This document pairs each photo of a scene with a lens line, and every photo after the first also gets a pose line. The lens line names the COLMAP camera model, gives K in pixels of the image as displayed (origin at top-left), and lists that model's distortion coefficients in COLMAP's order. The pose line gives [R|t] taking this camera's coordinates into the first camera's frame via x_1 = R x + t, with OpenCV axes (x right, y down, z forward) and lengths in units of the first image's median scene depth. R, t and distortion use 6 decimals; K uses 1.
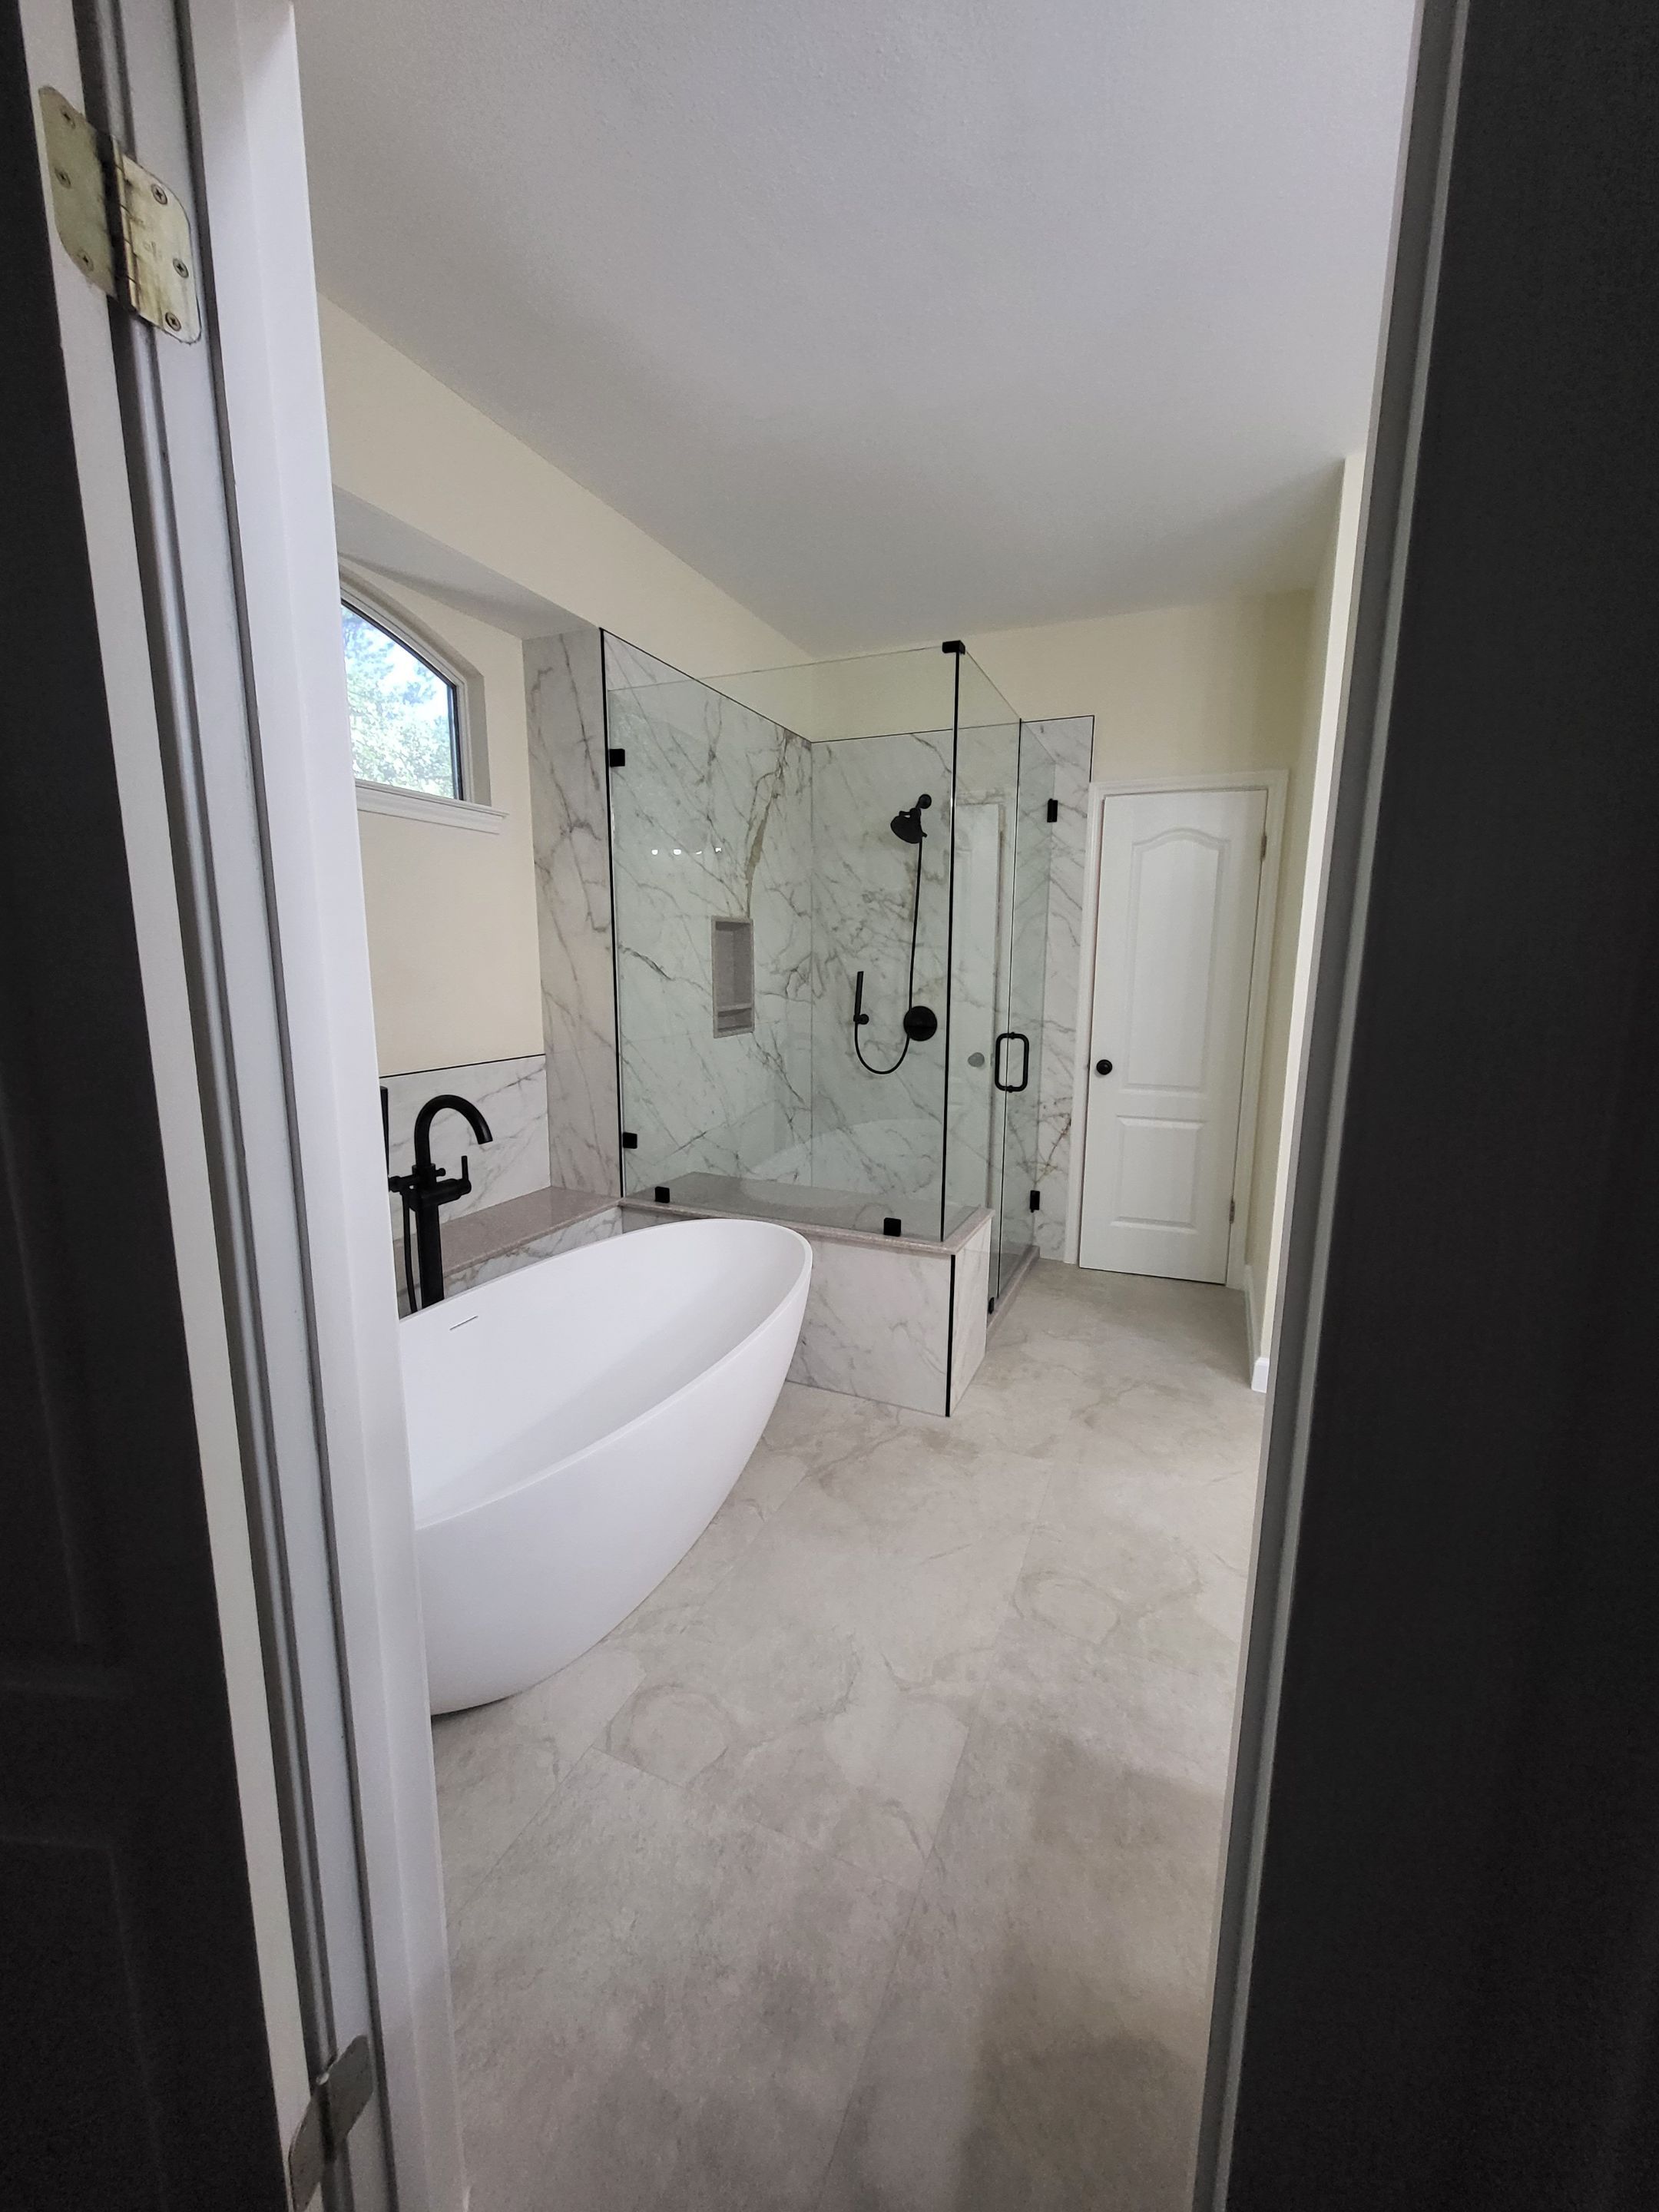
lens RADIAL K [[857.8, 0, 851.0], [0, 857.8, 1101.5], [0, 0, 1]] dist [-0.001978, -0.000171]
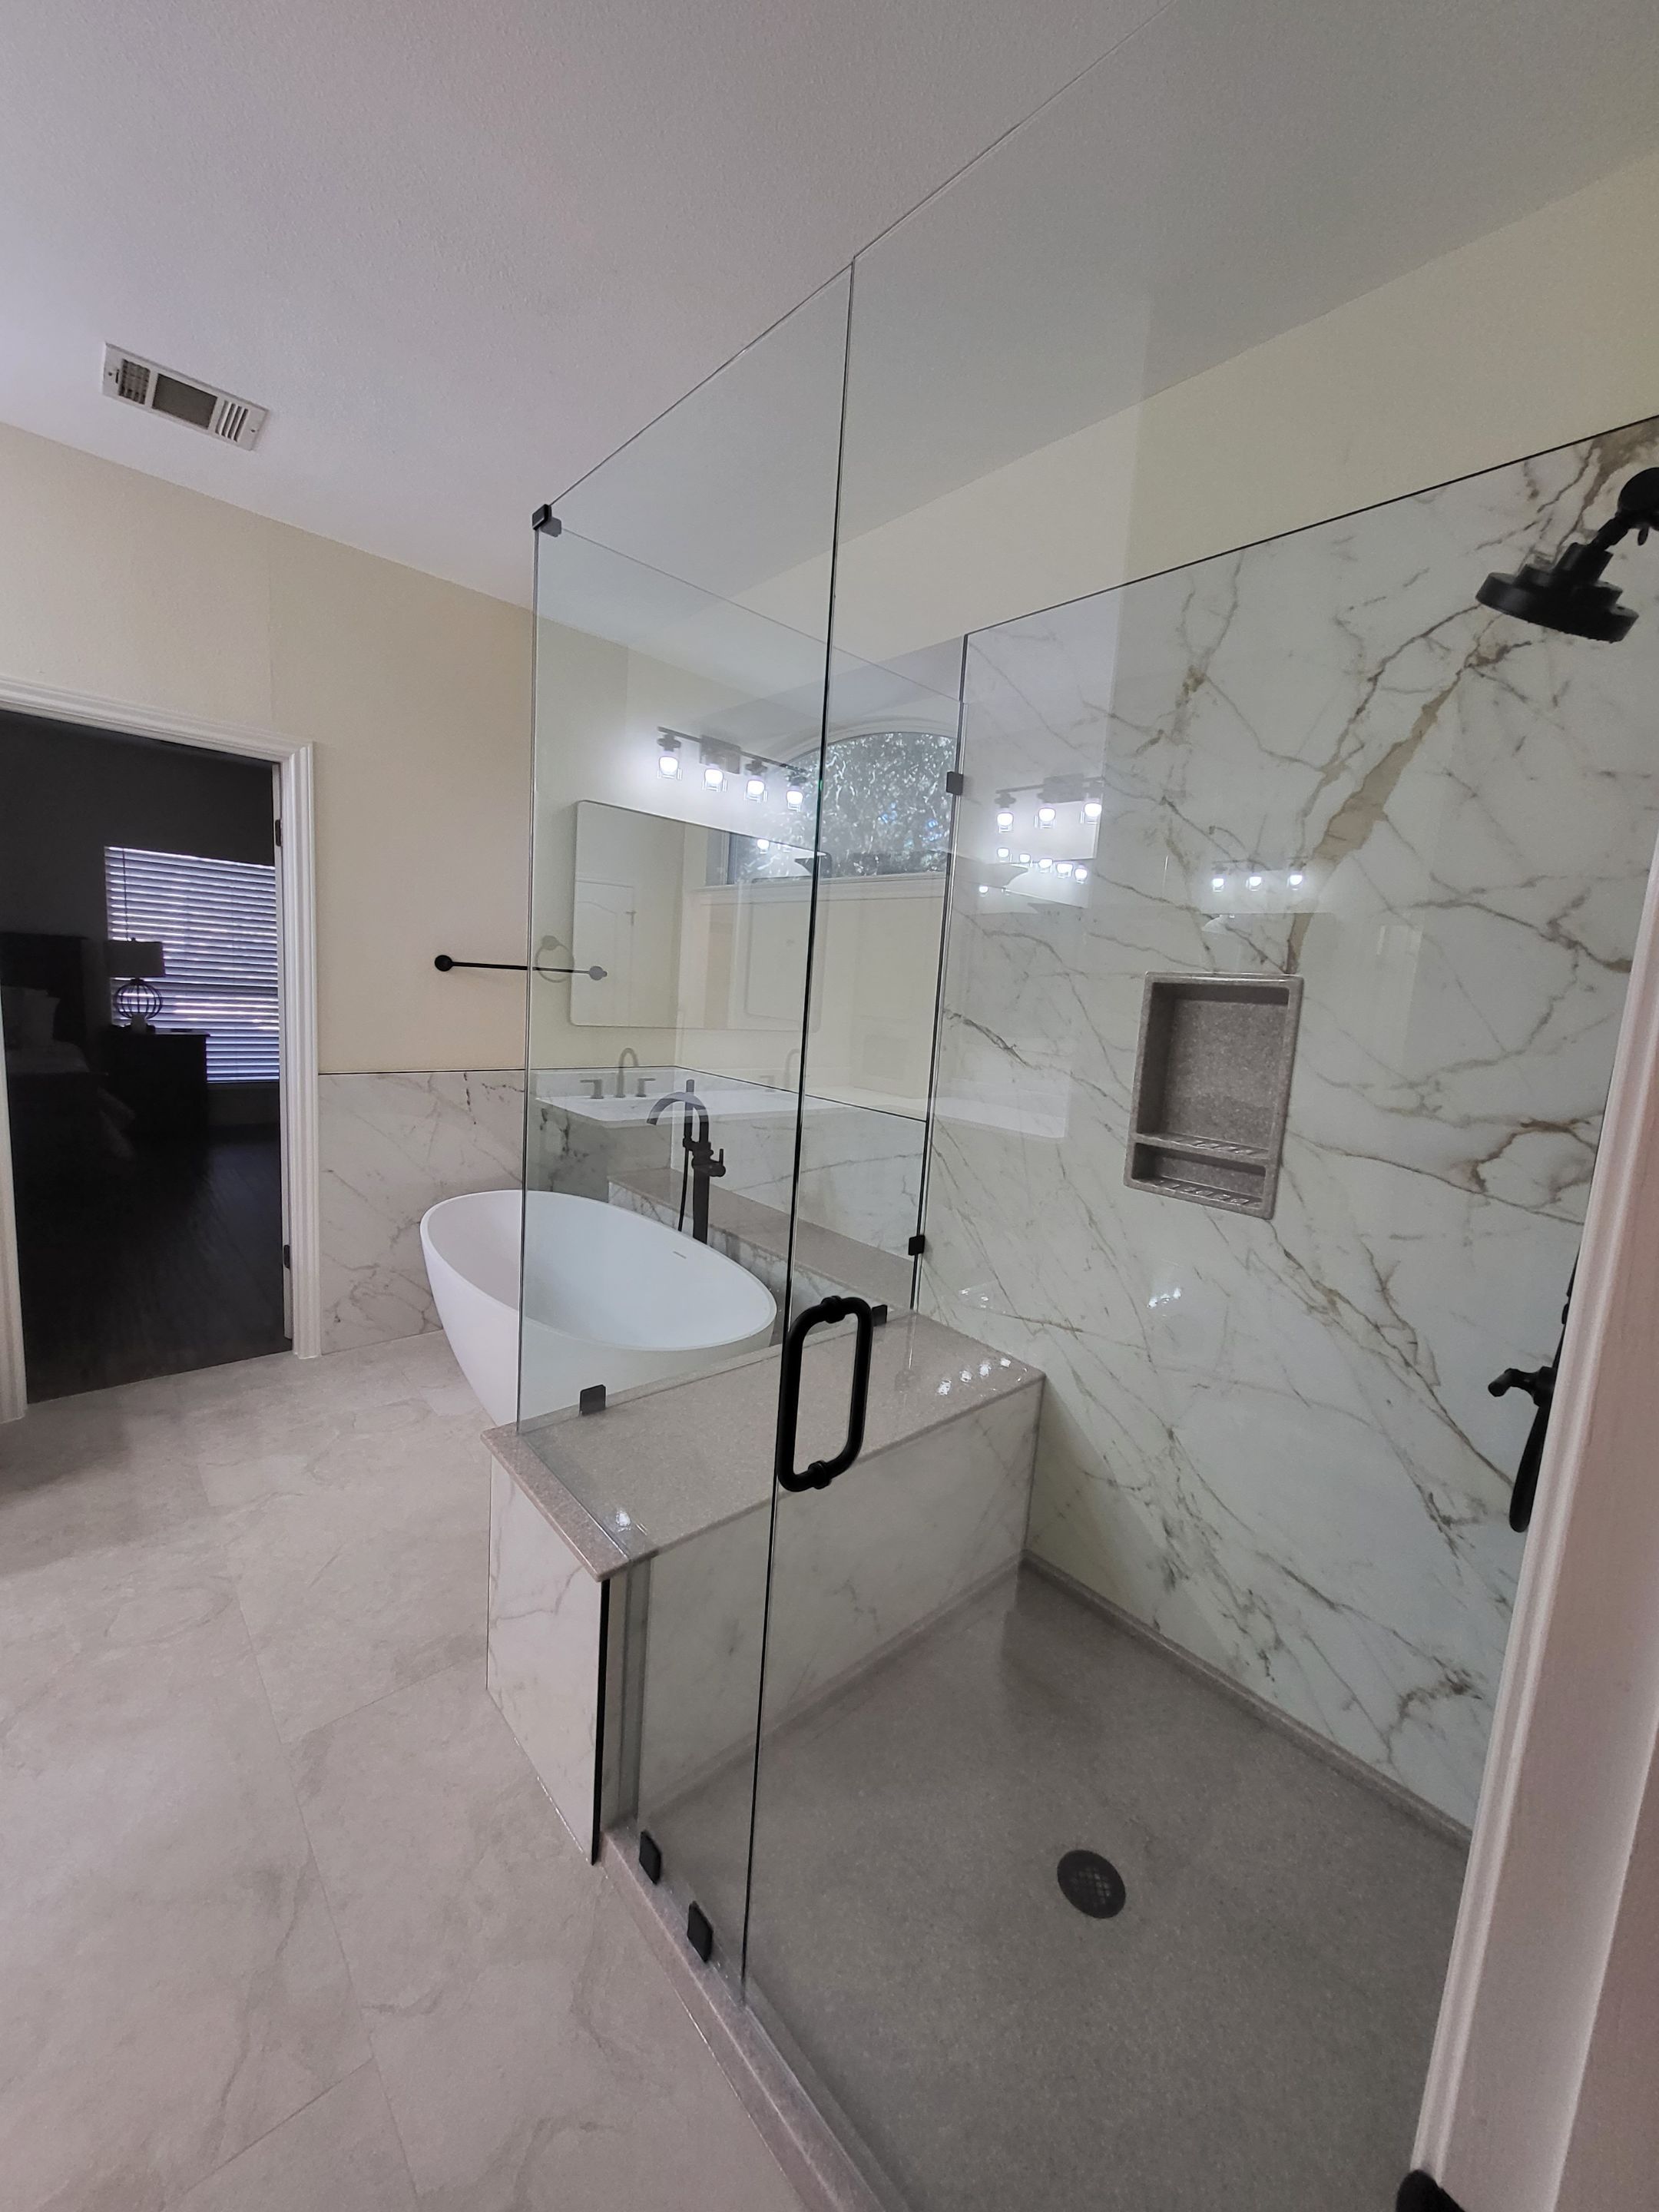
lens RADIAL K [[866.2, 0, 840.1], [0, 866.2, 1099.4], [0, 0, 1]] dist [0.008443, -0.000423]
pose [[-0.418705, 0.085809, -0.904059, 0.433366], [-0.223673, 0.955112, 0.194246, -0.197928], [0.880145, 0.283546, -0.380717, 1.037768]]
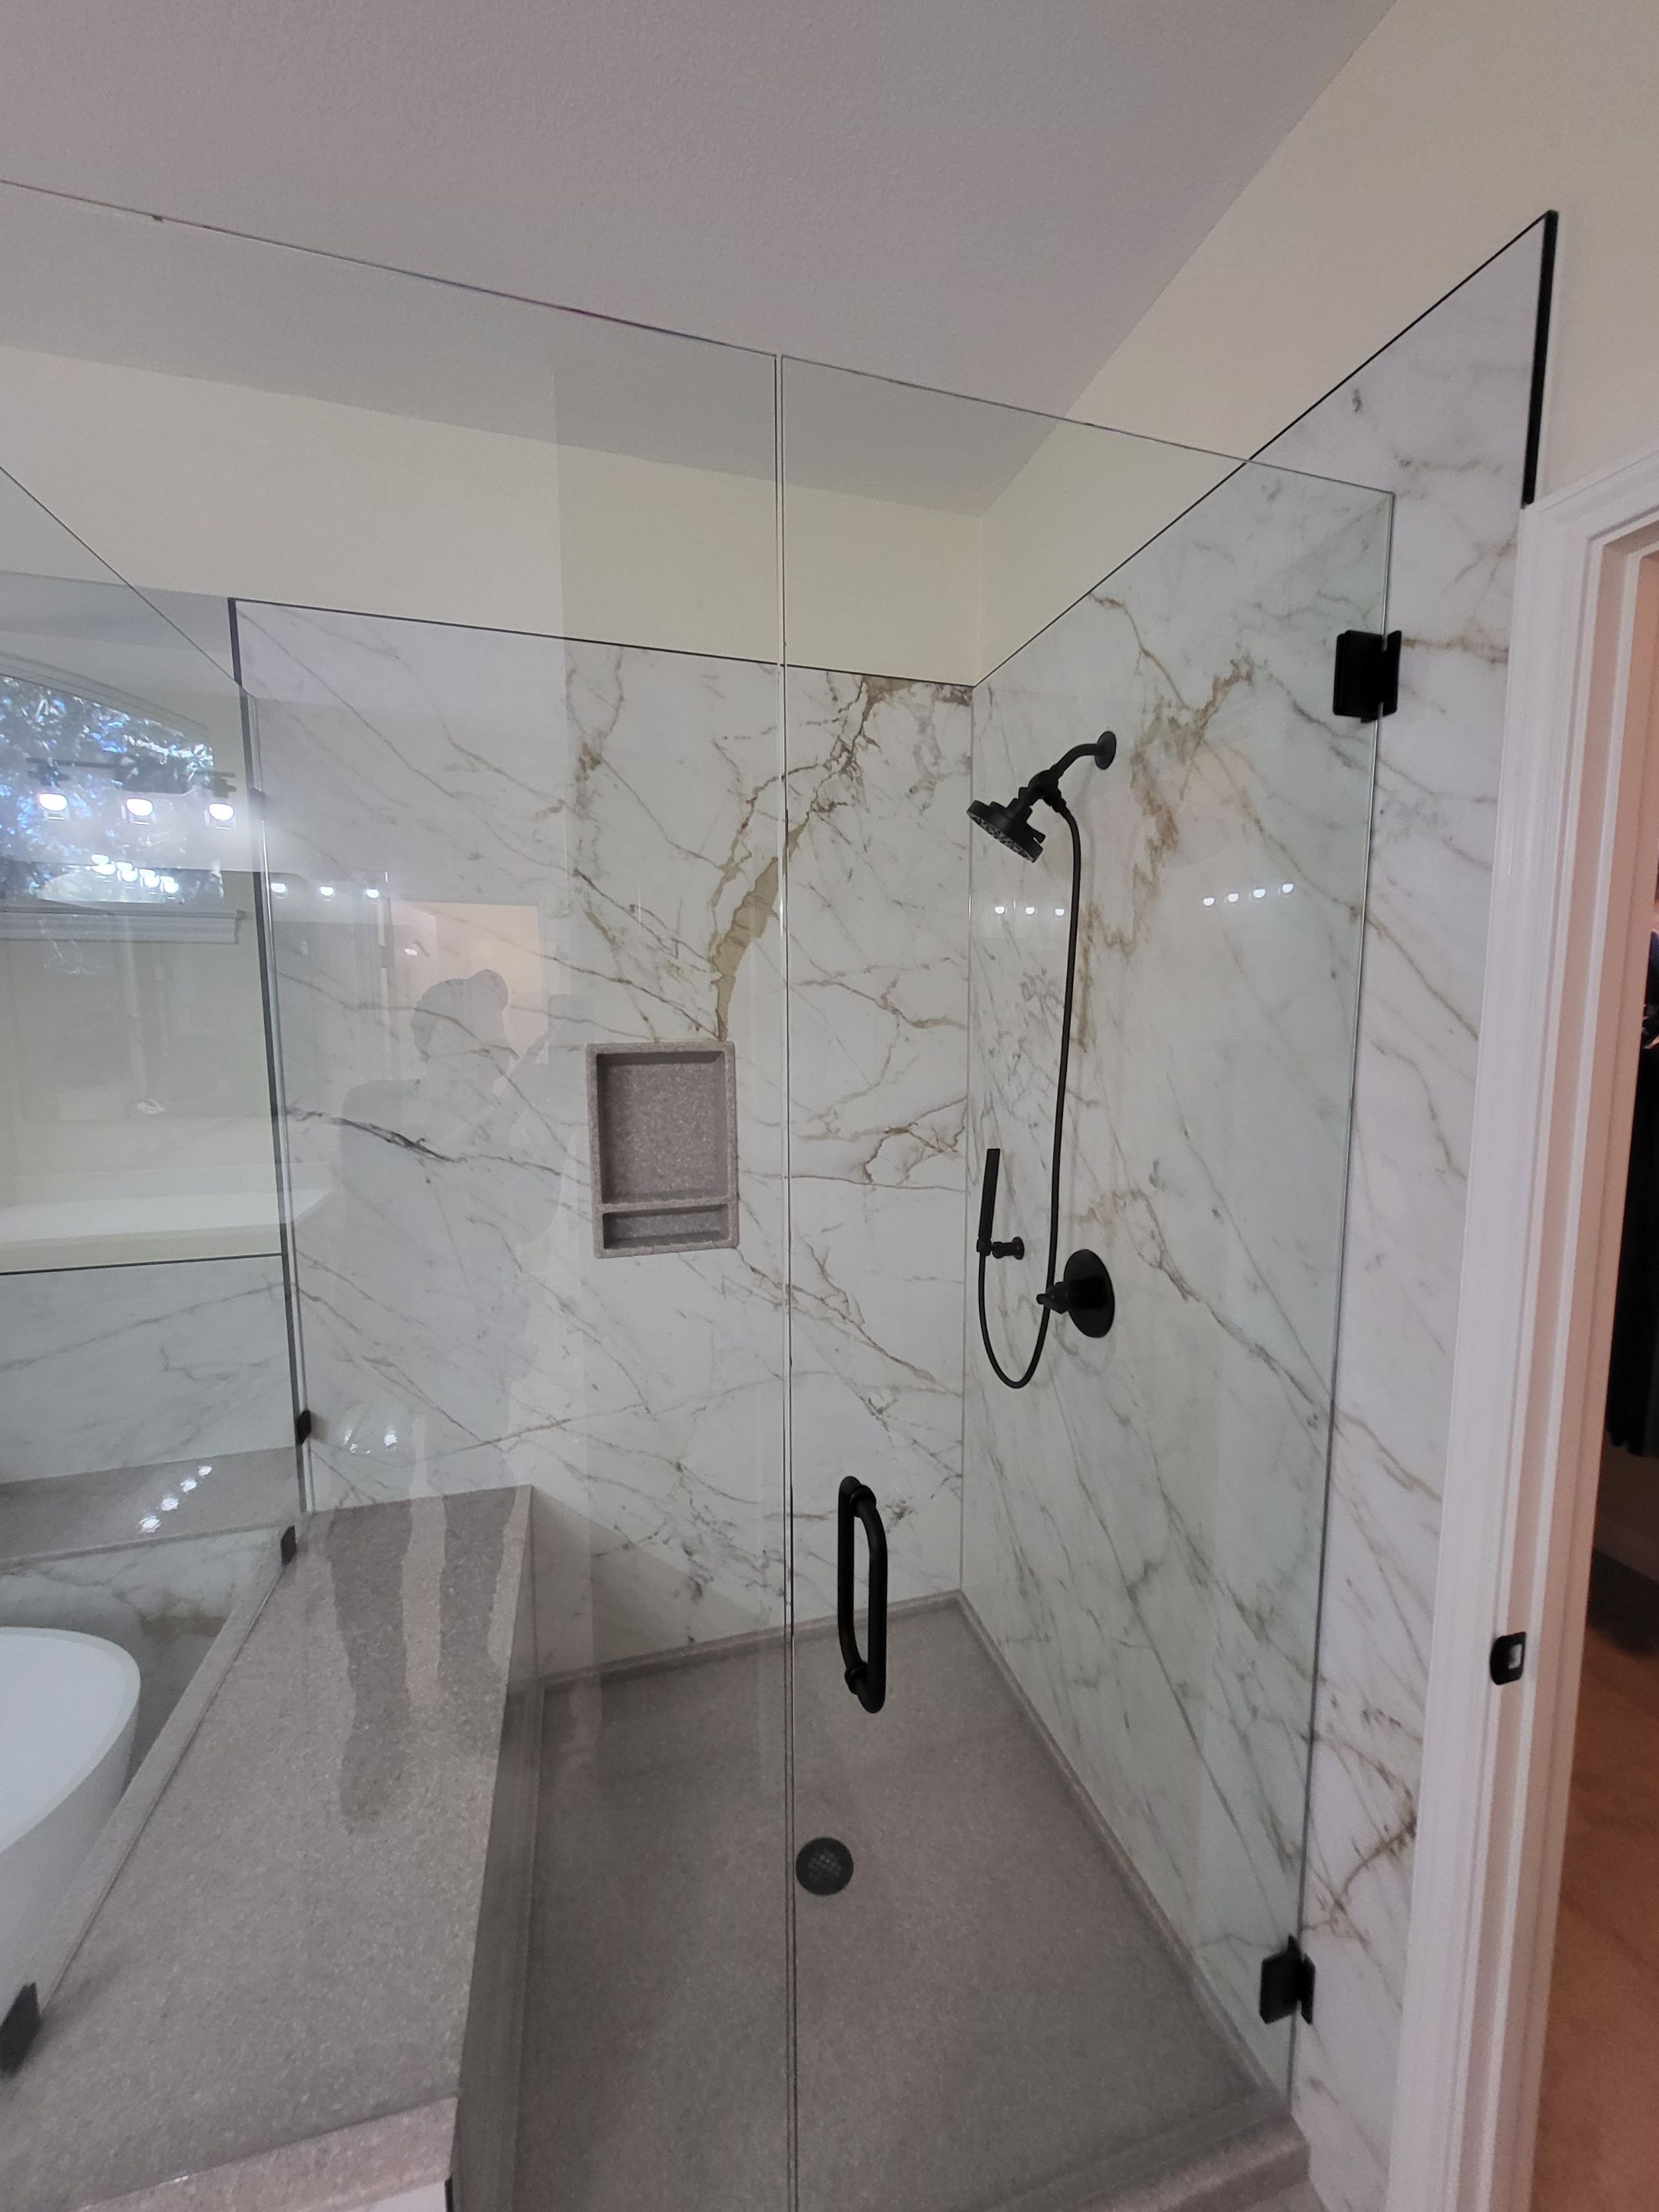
lens RADIAL K [[863.5, 0, 849.9], [0, 863.5, 1101.1], [0, 0, 1]] dist [0.000985, -0.000074]
pose [[0.635711, 0.077200, -0.768057, 0.372357], [-0.125233, 0.992120, -0.003933, -0.194864], [0.761701, 0.098687, 0.640369, 0.755748]]
